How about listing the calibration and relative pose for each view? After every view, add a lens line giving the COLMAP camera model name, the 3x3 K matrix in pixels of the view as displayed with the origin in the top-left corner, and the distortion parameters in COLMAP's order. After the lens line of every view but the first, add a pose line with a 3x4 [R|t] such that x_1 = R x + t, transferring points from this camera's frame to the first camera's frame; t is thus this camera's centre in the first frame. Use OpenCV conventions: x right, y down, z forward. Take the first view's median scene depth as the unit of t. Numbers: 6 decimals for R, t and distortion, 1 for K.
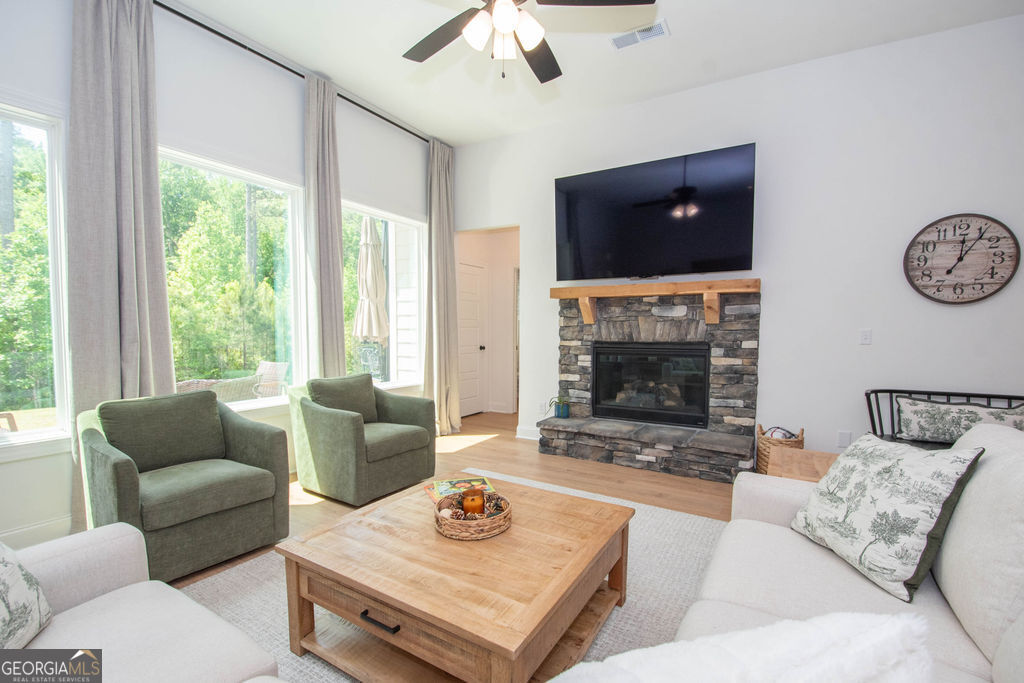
lens RADIAL K [[447.6, 0, 516.1], [0, 447.6, 355.7], [0, 0, 1]] dist [0.008894, -0.020640]
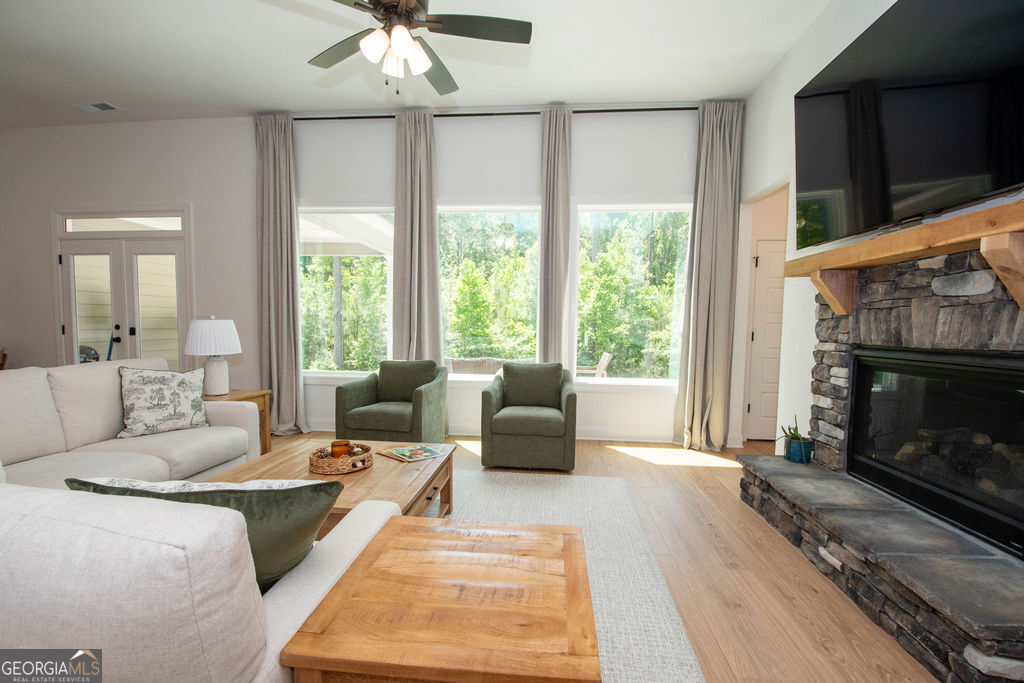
lens RADIAL K [[452.9, 0, 511.5], [0, 452.9, 353.7], [0, 0, 1]] dist [0.012703, -0.019917]
pose [[0.440915, 0.059825, -0.895553, 0.535923], [-0.068330, 0.997118, 0.032968, -0.010021], [0.894944, 0.046658, 0.443732, 0.358049]]
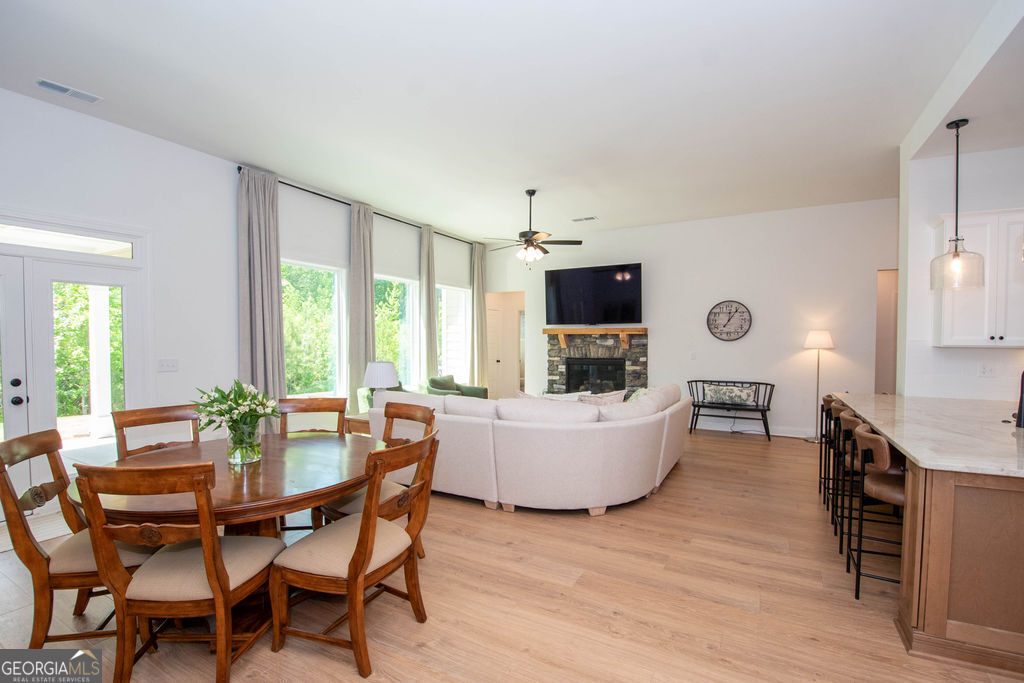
lens RADIAL K [[447.6, 0, 516.1], [0, 447.6, 355.7], [0, 0, 1]] dist [0.008894, -0.020640]
pose [[0.999388, -0.005421, 0.034567, -0.102155], [0.006312, 0.999649, -0.025724, 0.006036], [-0.034416, 0.025926, 0.999071, -0.870945]]
